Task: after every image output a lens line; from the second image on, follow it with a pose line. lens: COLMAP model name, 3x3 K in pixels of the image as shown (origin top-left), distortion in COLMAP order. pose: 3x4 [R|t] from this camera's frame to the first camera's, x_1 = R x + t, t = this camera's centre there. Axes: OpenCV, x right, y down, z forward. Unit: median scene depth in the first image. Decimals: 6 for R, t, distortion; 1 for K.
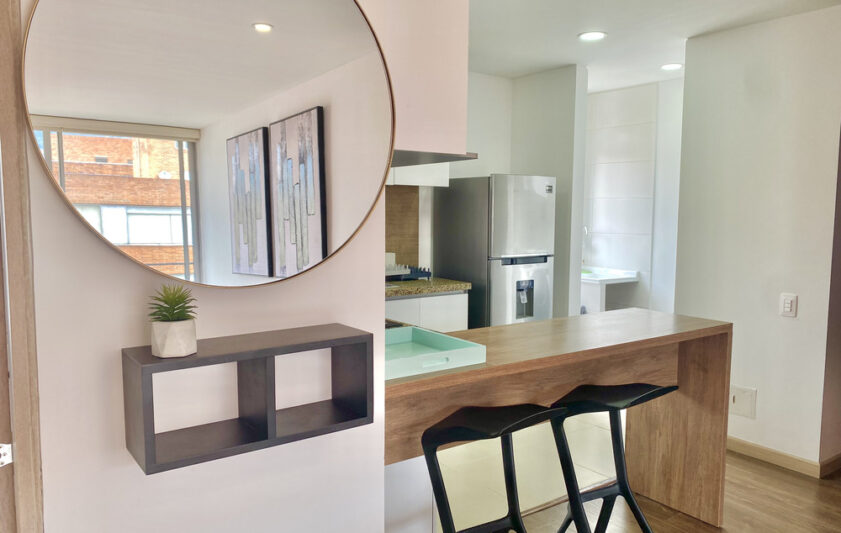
lens RADIAL K [[650.5, 0, 420.5], [0, 650.5, 266.5], [0, 0, 1]] dist [0.082499, -0.001012]
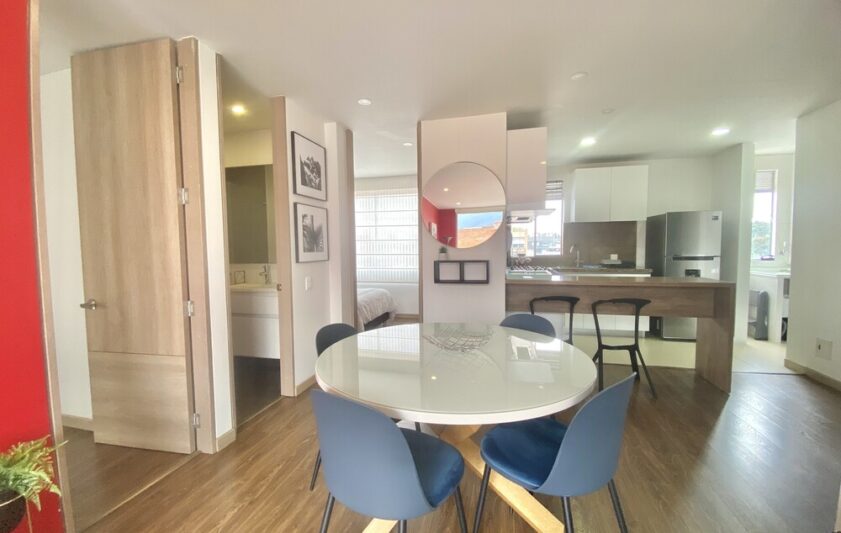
lens RADIAL K [[367.3, 0, 420.5], [0, 367.3, 266.5], [0, 0, 1]] dist [-0.001210, -0.000190]
pose [[0.641997, 0.029792, -0.766128, 0.444488], [-0.053455, 0.998552, -0.005963, 0.058228], [0.764841, 0.044781, 0.642660, -0.228850]]
